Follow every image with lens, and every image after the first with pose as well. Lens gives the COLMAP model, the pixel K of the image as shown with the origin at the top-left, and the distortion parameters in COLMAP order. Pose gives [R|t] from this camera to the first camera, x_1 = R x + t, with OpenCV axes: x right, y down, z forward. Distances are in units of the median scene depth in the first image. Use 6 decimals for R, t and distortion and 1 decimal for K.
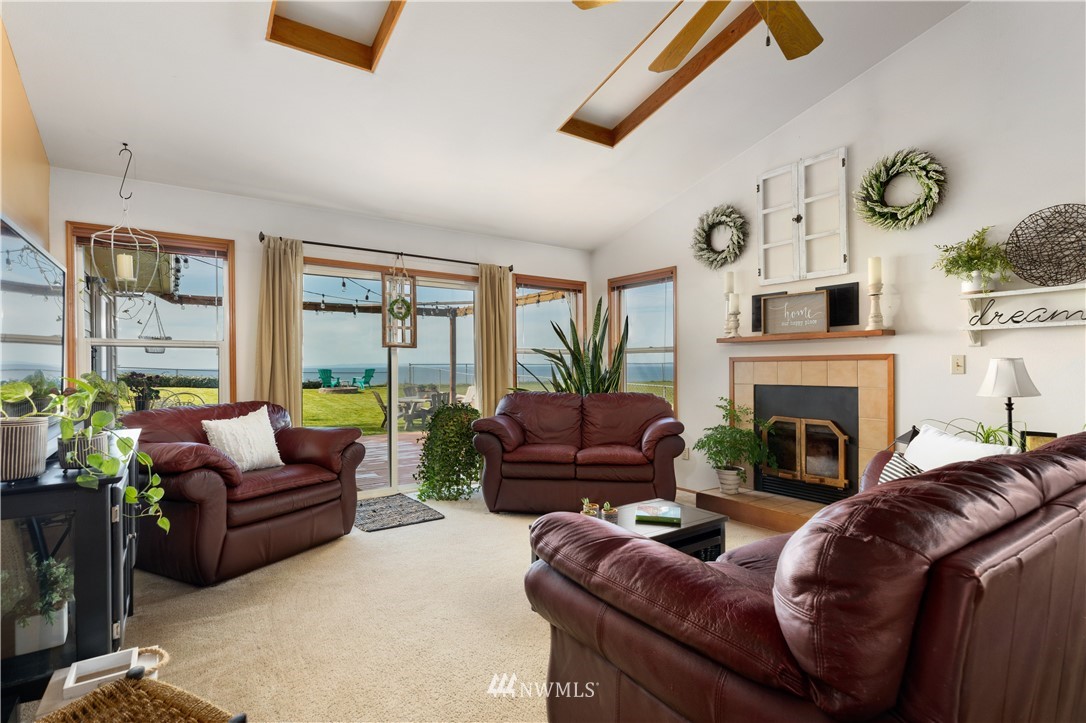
lens RADIAL K [[535.1, 0, 543.0], [0, 535.1, 361.5], [0, 0, 1]] dist [-0.001884, -0.000119]
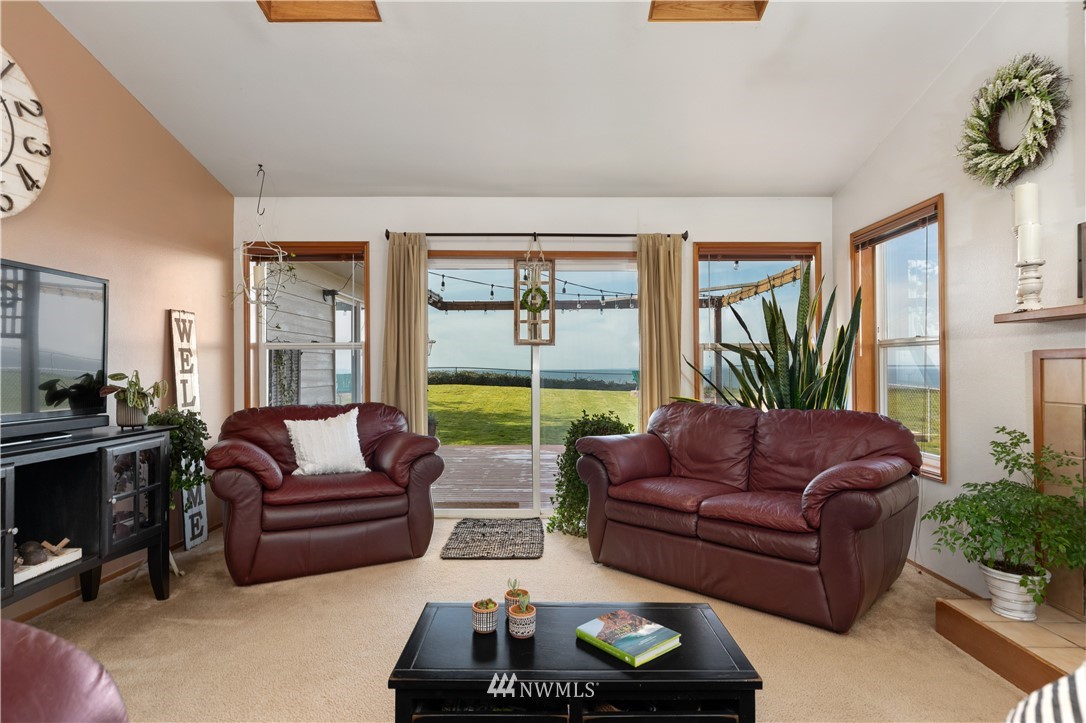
lens RADIAL K [[582.6, 0, 543.0], [0, 582.6, 361.5], [0, 0, 1]] dist [0.003797, 0.000816]
pose [[0.814757, -0.005589, -0.579775, 0.299039], [0.004256, 0.999984, -0.003659, 0.002960], [0.579787, 0.000514, 0.814768, 0.275765]]
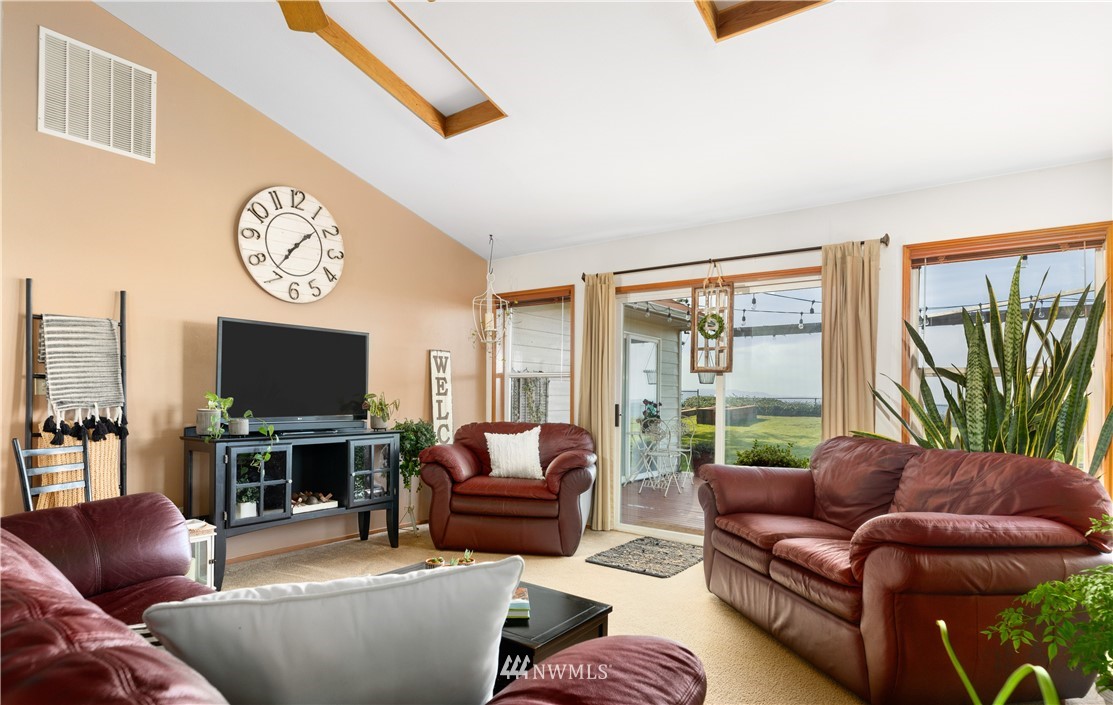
lens RADIAL K [[595.3, 0, 525.3], [0, 595.3, 391.0], [0, 0, 1]] dist [0.003198, 0.001303]
pose [[0.293498, 0.000698, -0.955960, 0.581582], [-0.007013, 0.999974, -0.001423, 0.006323], [0.955934, 0.007121, 0.293495, 0.482254]]
